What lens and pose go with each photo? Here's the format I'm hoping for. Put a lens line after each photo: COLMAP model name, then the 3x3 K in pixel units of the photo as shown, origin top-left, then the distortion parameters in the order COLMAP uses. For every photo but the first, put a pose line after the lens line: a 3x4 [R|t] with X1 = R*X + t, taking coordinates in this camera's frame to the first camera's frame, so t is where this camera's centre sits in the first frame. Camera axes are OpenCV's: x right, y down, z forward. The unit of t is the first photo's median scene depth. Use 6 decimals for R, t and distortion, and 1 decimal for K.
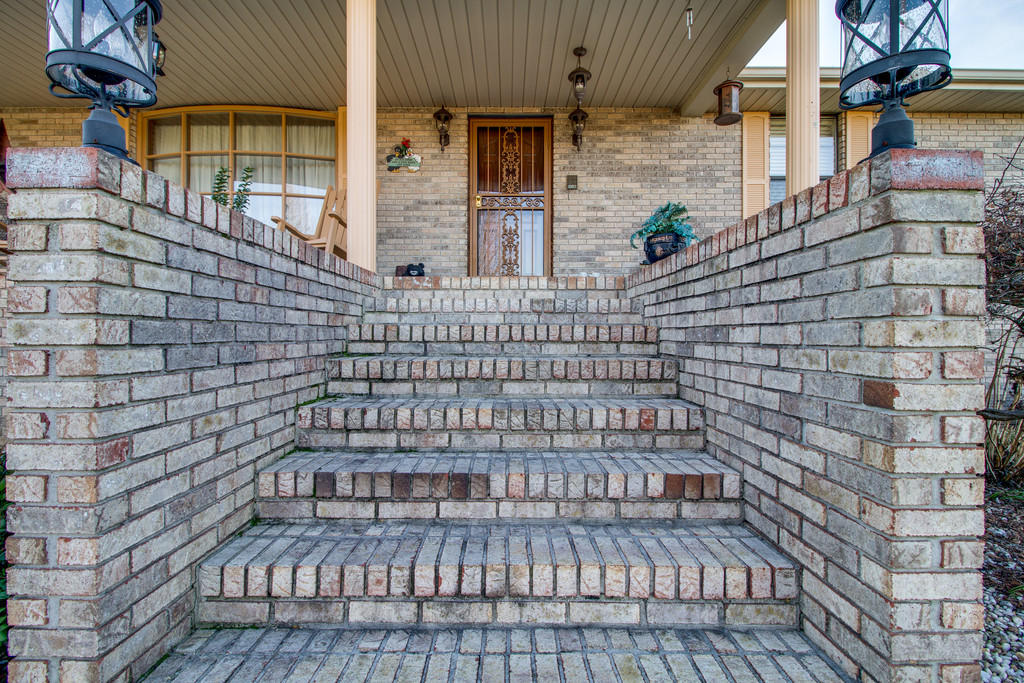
lens RADIAL K [[468.9, 0, 511.8], [0, 468.9, 345.0], [0, 0, 1]] dist [0.000399, -0.000921]
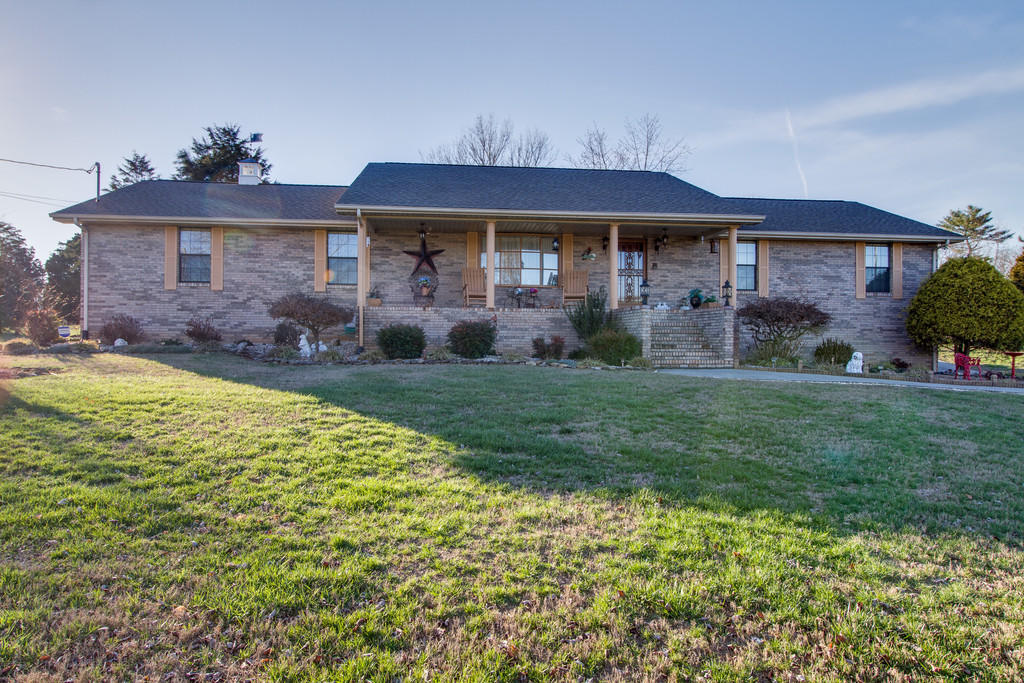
lens RADIAL K [[652.5, 0, 512.9], [0, 652.5, 347.9], [0, 0, 1]] dist [-0.000528, -0.000169]
pose [[0.993828, 0.005105, 0.110818, -0.996948], [-0.003792, 0.999920, -0.012060, 0.132542], [-0.110870, 0.011566, 0.993768, -2.341841]]
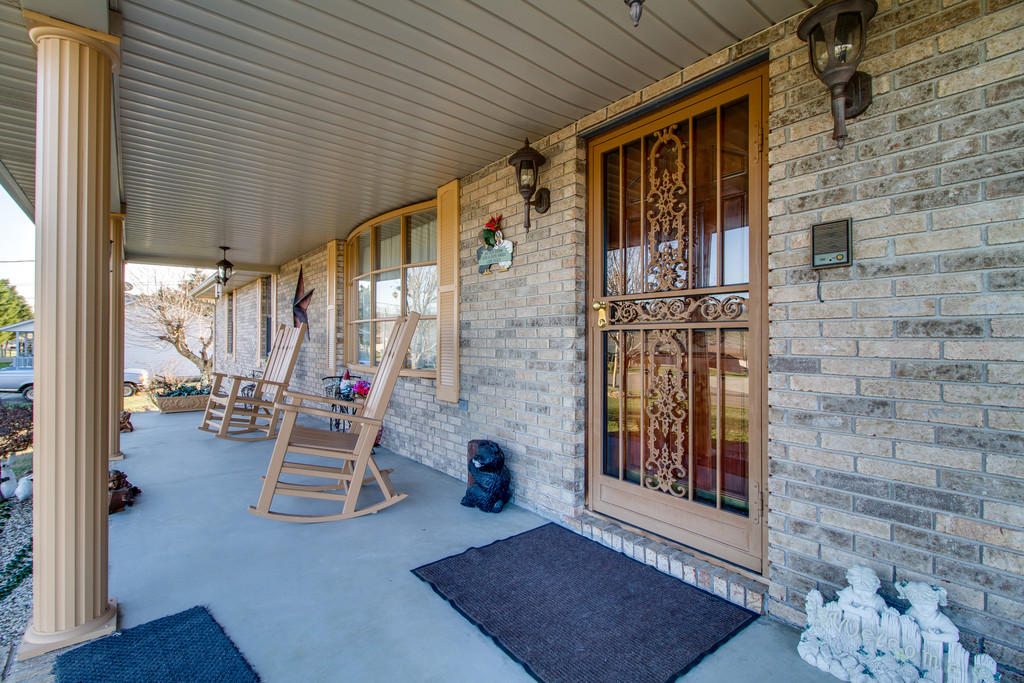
lens RADIAL K [[468.9, 0, 509.7], [0, 468.9, 336.4], [0, 0, 1]] dist [0.000399, -0.000921]
pose [[0.619362, -0.001817, -0.785103, 0.237165], [-0.004119, 0.999976, -0.005564, -0.284926], [0.785095, 0.006680, 0.619340, 0.650648]]
